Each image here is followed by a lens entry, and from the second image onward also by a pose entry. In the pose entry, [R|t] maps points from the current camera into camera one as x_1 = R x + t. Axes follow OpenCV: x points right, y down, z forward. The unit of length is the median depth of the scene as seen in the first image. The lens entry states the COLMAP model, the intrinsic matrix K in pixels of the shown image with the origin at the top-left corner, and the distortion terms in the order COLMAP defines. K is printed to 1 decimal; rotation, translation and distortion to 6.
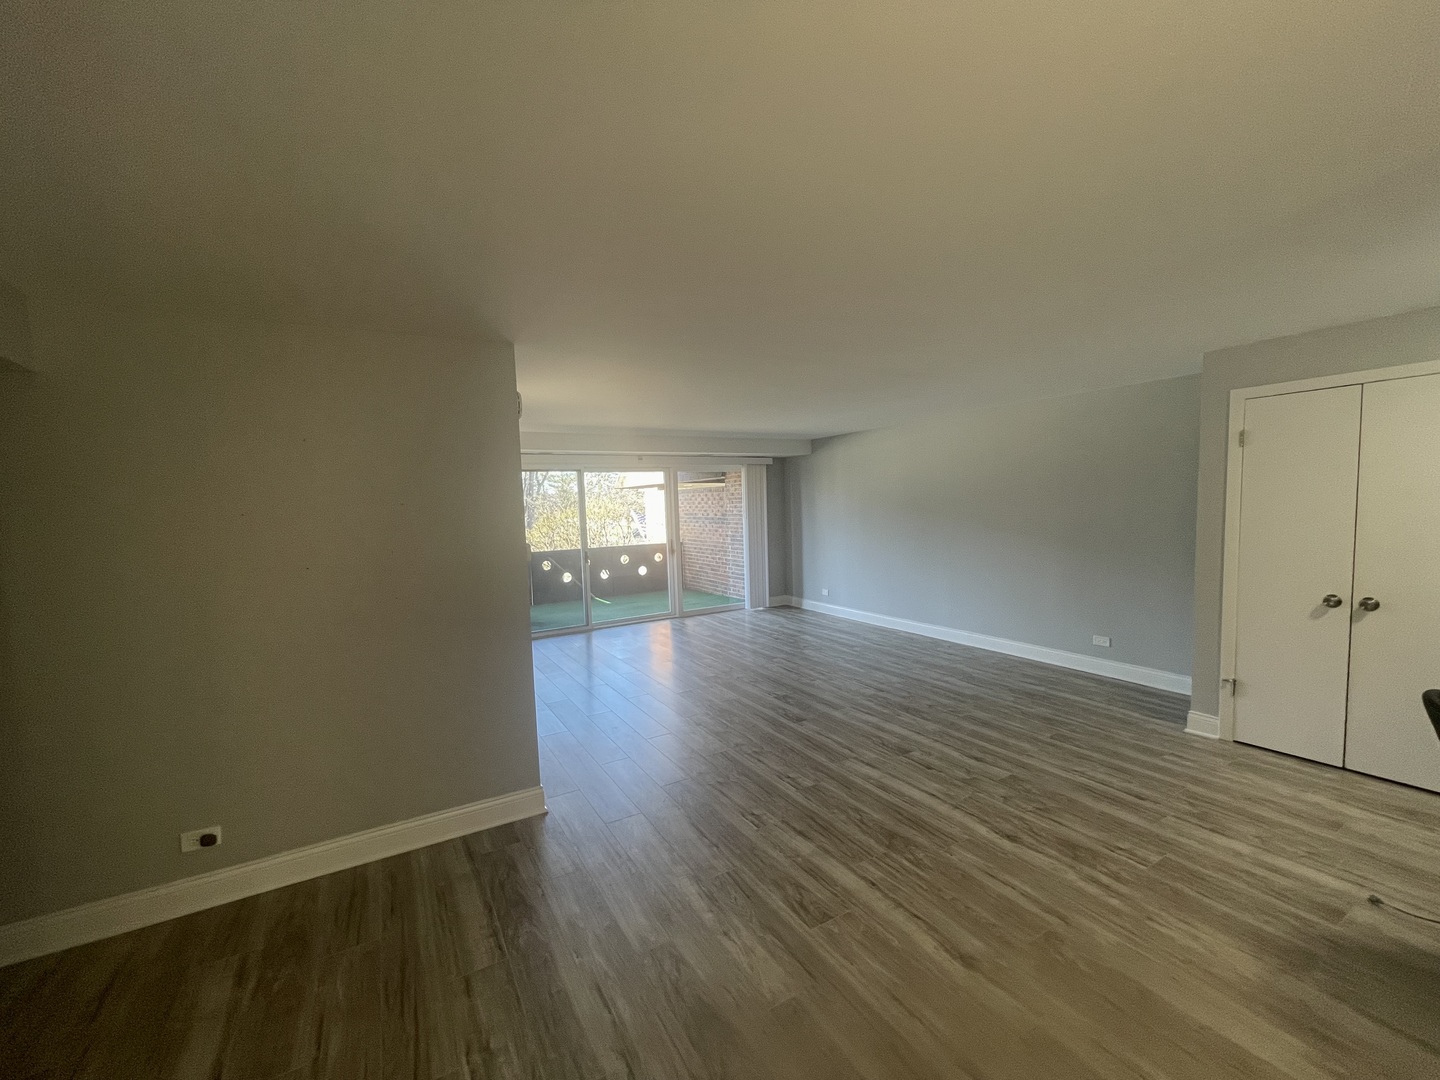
lens RADIAL K [[582.8, 0, 703.2], [0, 582.8, 543.2], [0, 0, 1]] dist [-0.000702, -0.000168]
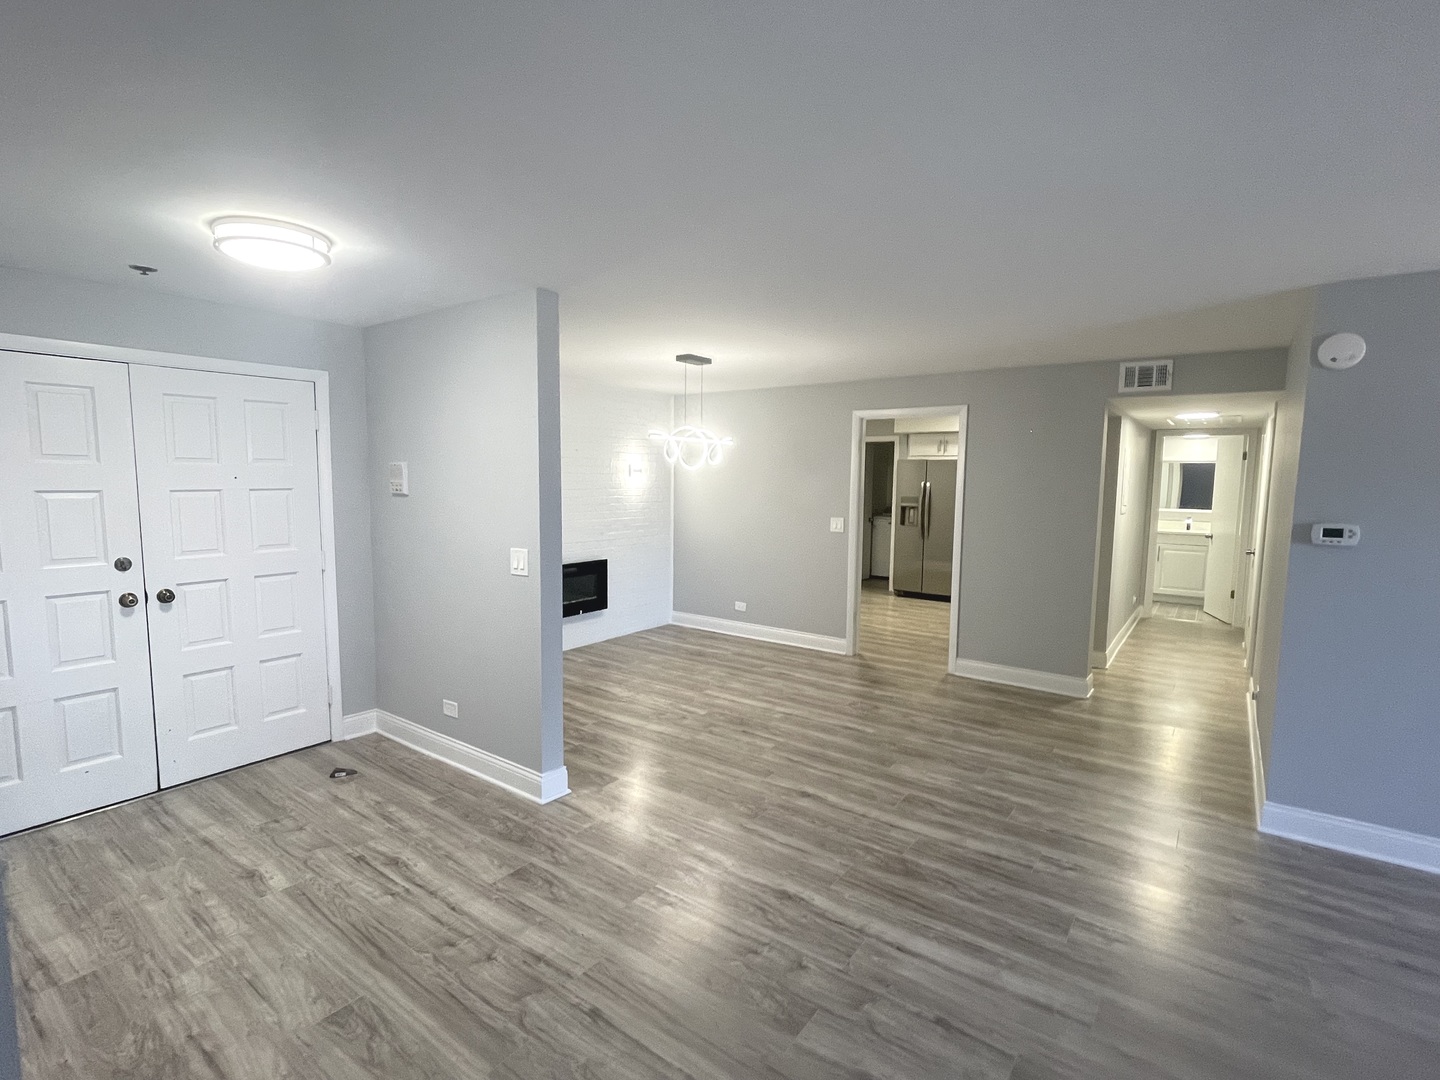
lens RADIAL K [[699.6, 0, 706.5], [0, 699.6, 543.2], [0, 0, 1]] dist [0.000474, 0.000647]
pose [[-0.914589, 0.066032, -0.398956, 0.864913], [-0.003517, 0.985242, 0.171131, -0.131947], [0.404369, 0.157918, -0.900860, 1.537073]]
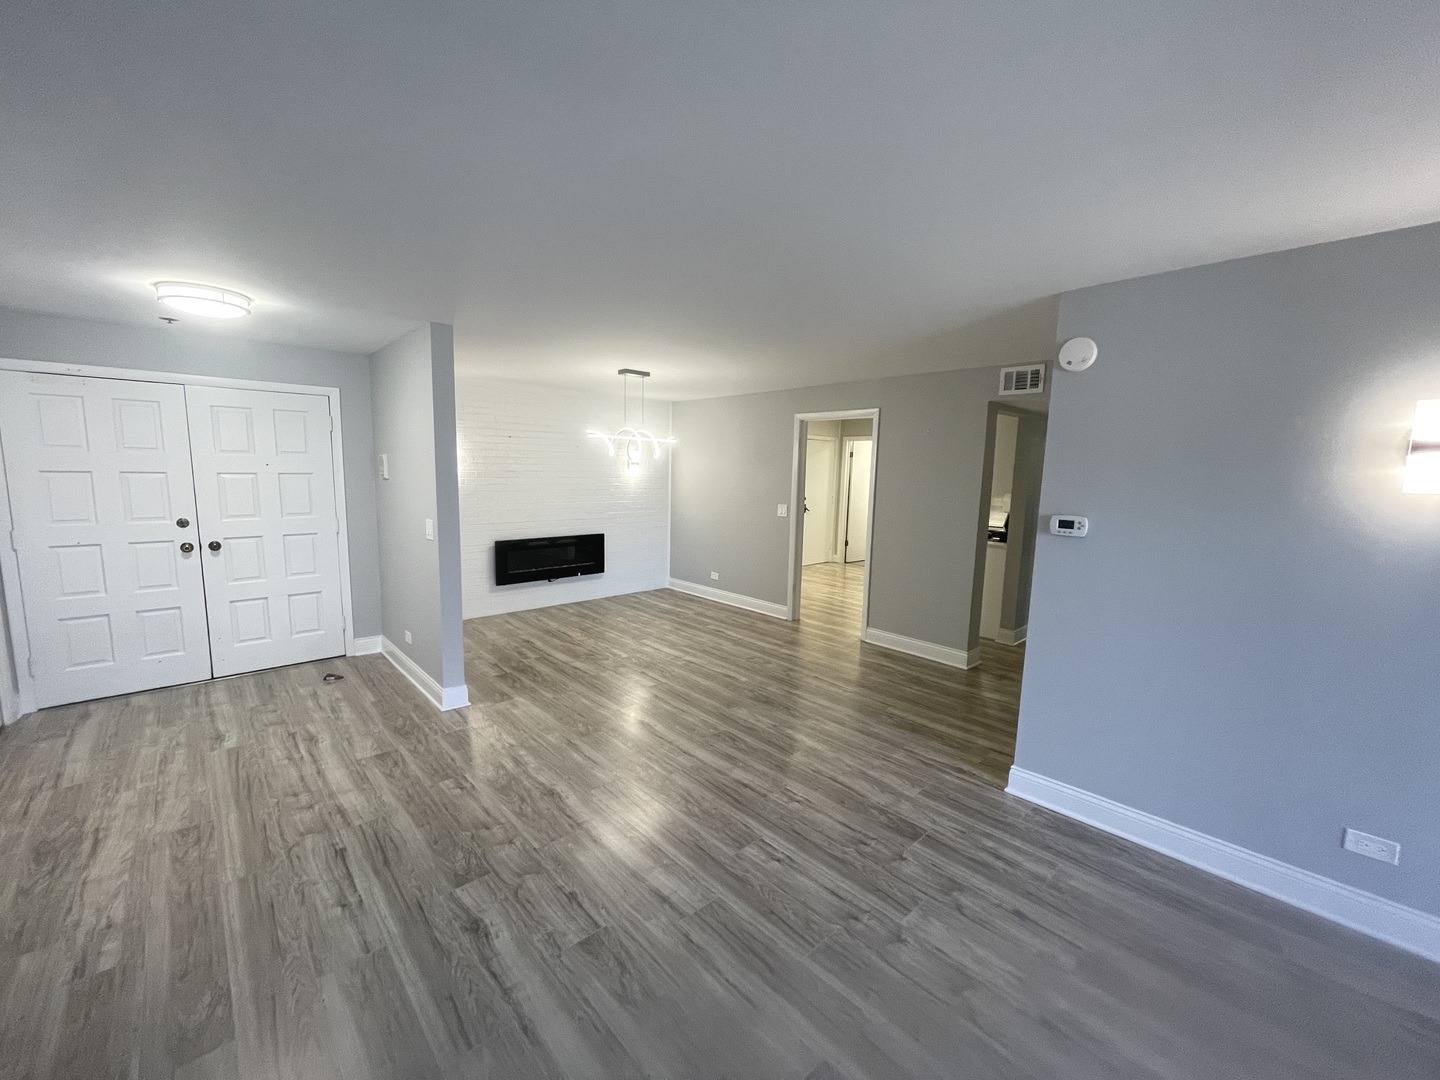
lens RADIAL K [[578.8, 0, 705.9], [0, 578.8, 542.5], [0, 0, 1]] dist [0.000502, -0.000002]
pose [[-0.974948, 0.044968, -0.217839, 0.403459], [0.000407, 0.979710, 0.200418, -0.130278], [0.222431, 0.195309, -0.955185, 1.723542]]
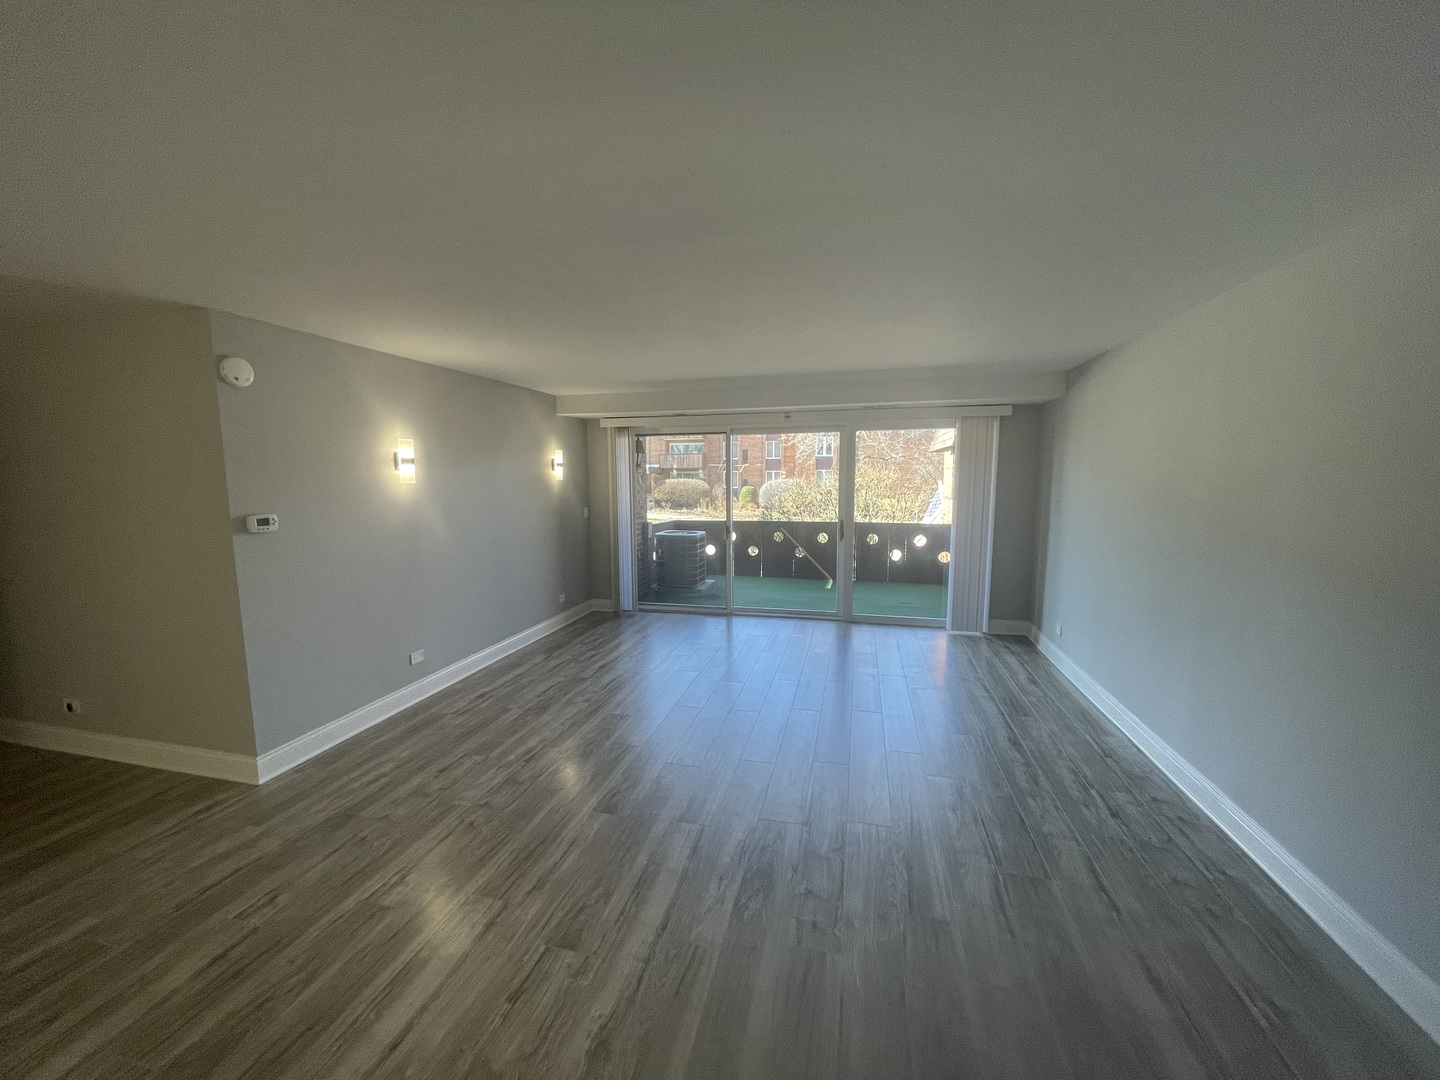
lens RADIAL K [[582.8, 0, 703.2], [0, 582.8, 543.2], [0, 0, 1]] dist [-0.000702, -0.000168]
pose [[0.713982, 0.109925, -0.691481, 0.913270], [-0.065589, 0.993757, 0.090255, -0.086936], [0.697085, -0.019087, 0.716735, 0.829061]]
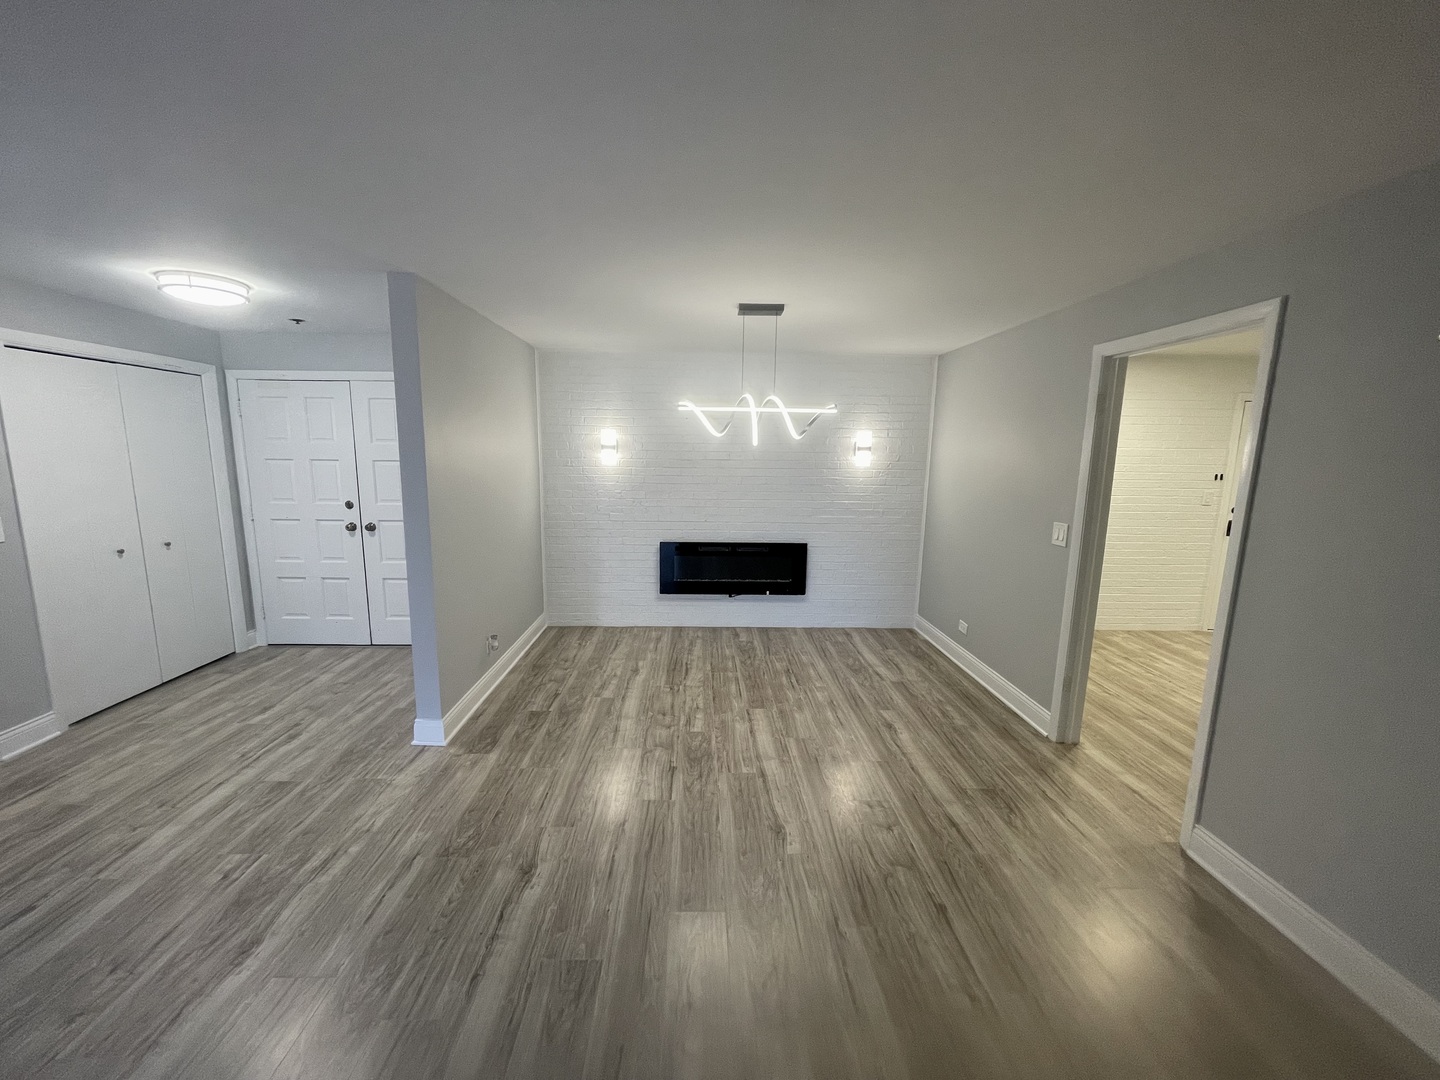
lens RADIAL K [[582.8, 0, 703.2], [0, 582.8, 543.2], [0, 0, 1]] dist [-0.000702, -0.000168]
pose [[-0.879167, -0.051089, 0.473767, -0.224112], [0.051428, 0.978256, 0.200925, -0.070318], [-0.473731, 0.201011, -0.857423, 1.082623]]
